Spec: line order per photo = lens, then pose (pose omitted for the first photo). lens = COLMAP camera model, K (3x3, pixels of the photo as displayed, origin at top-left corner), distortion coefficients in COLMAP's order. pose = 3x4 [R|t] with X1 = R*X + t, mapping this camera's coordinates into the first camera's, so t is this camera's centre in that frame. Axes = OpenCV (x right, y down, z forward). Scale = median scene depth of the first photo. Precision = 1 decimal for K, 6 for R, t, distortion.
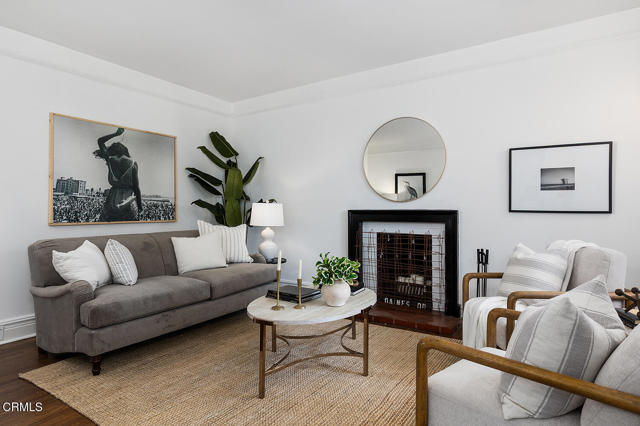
lens RADIAL K [[374.4, 0, 320.0], [0, 374.4, 213.0], [0, 0, 1]] dist [-0.000657, 0.000562]
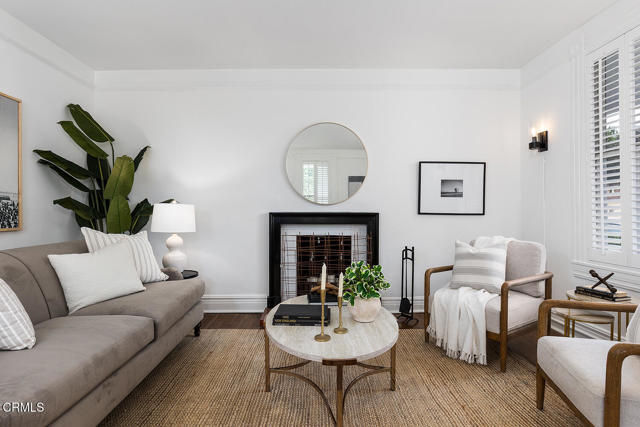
lens RADIAL K [[330.4, 0, 320.0], [0, 330.4, 213.5], [0, 0, 1]] dist [0.000331, 0.000130]
pose [[0.832322, -0.000713, 0.554292, -0.307428], [0.003635, 0.999985, -0.004172, -0.001751], [-0.554281, 0.005488, 0.832312, 0.262421]]
